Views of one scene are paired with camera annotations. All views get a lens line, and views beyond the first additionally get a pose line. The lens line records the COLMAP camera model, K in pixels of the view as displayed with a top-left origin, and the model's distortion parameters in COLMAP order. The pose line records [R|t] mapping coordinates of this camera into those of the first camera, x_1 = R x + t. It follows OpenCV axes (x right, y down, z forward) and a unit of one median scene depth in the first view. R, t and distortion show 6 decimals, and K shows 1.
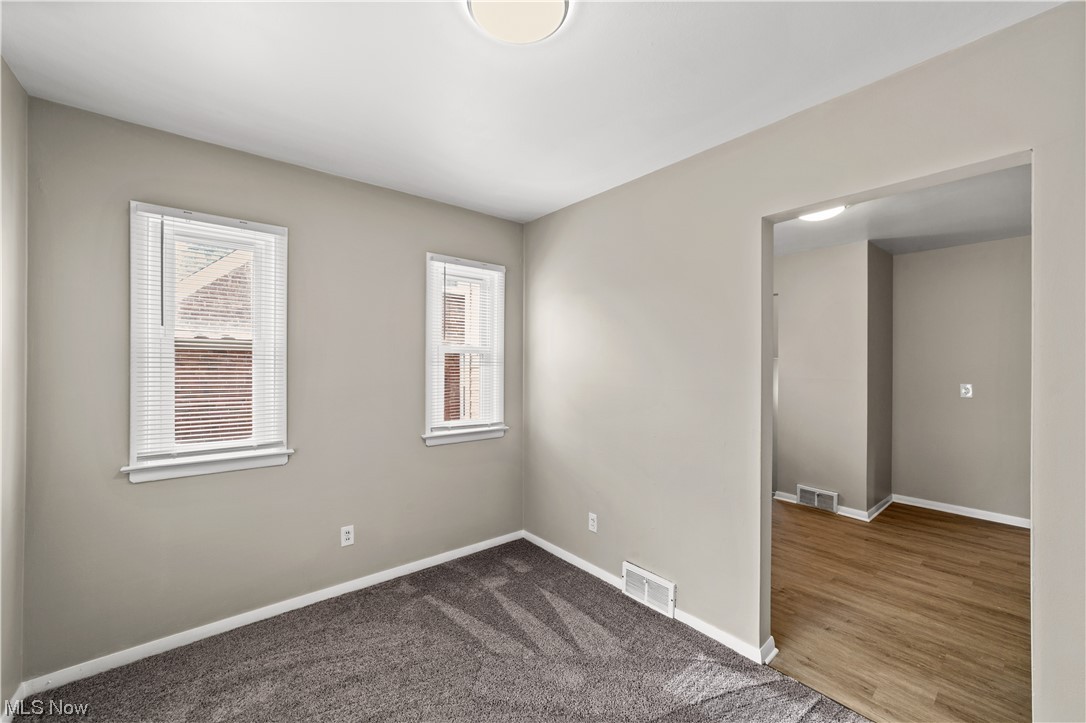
lens RADIAL K [[421.6, 0, 546.2], [0, 421.6, 365.9], [0, 0, 1]] dist [0.000022, 0.000321]
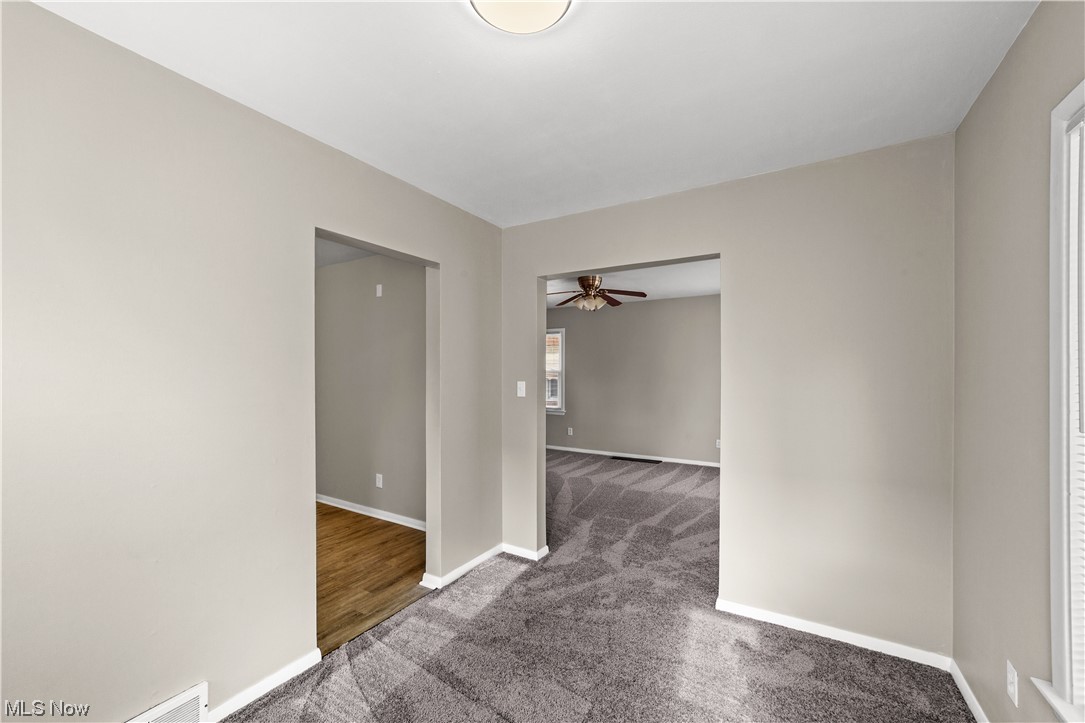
lens RADIAL K [[421.2, 0, 543.2], [0, 421.2, 368.0], [0, 0, 1]] dist [0.000022, 0.000321]
pose [[-0.332569, 0.009114, 0.943035, -0.489118], [0.002098, 0.999958, -0.008924, 0.005736], [-0.943077, -0.000990, -0.332574, 0.633474]]
